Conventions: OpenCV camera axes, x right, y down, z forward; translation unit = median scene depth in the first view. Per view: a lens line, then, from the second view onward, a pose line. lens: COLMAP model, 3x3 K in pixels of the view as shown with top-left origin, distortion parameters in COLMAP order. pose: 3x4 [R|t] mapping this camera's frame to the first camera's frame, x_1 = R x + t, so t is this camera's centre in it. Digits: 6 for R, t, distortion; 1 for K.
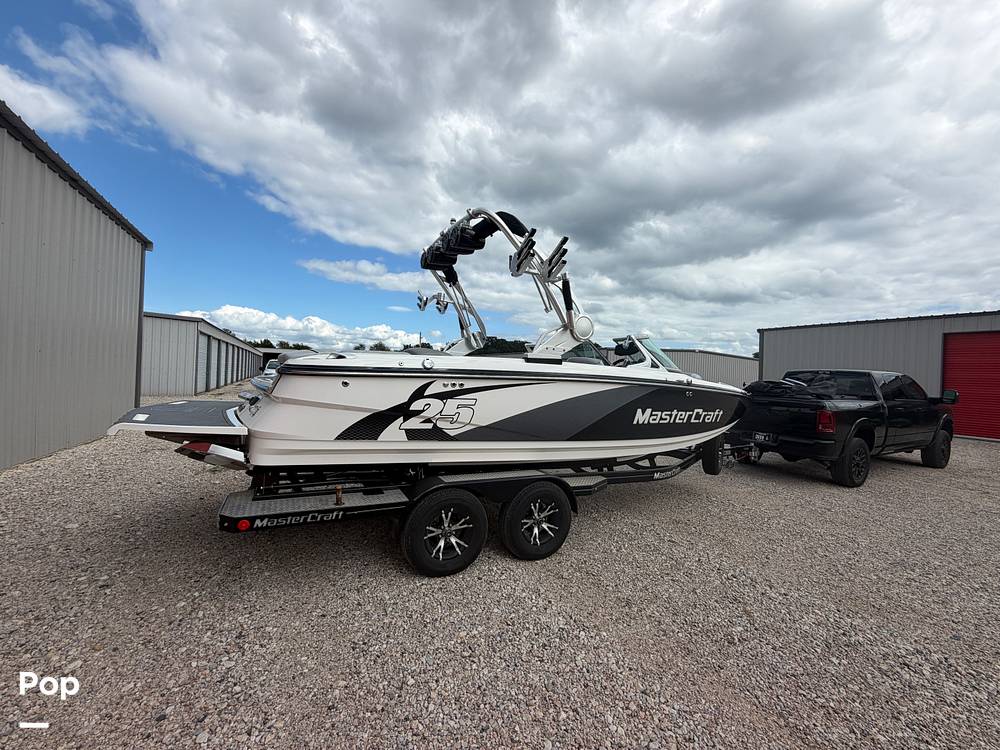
lens RADIAL K [[413.0, 0, 475.9], [0, 413.0, 374.4], [0, 0, 1]] dist [0.000906, 0.000690]
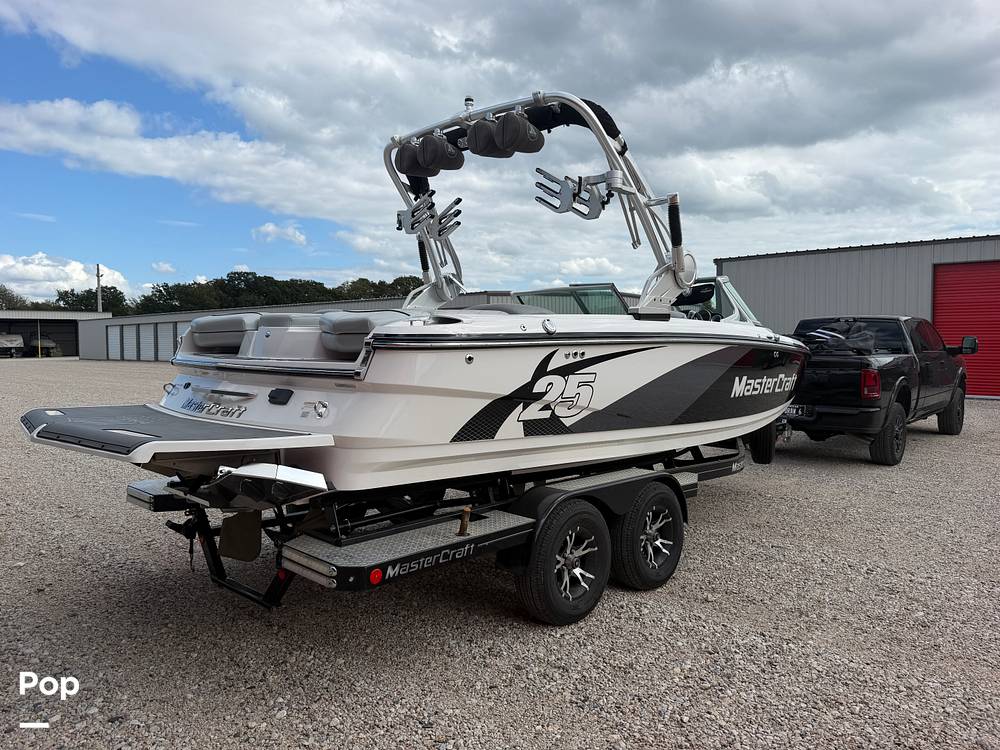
lens RADIAL K [[744.2, 0, 490.7], [0, 744.2, 367.4], [0, 0, 1]] dist [0.063499, -0.054383]
pose [[0.936514, -0.053241, 0.346564, -0.579586], [0.040332, 0.998201, 0.044360, -0.013879], [-0.348302, -0.027566, 0.936977, -0.139766]]
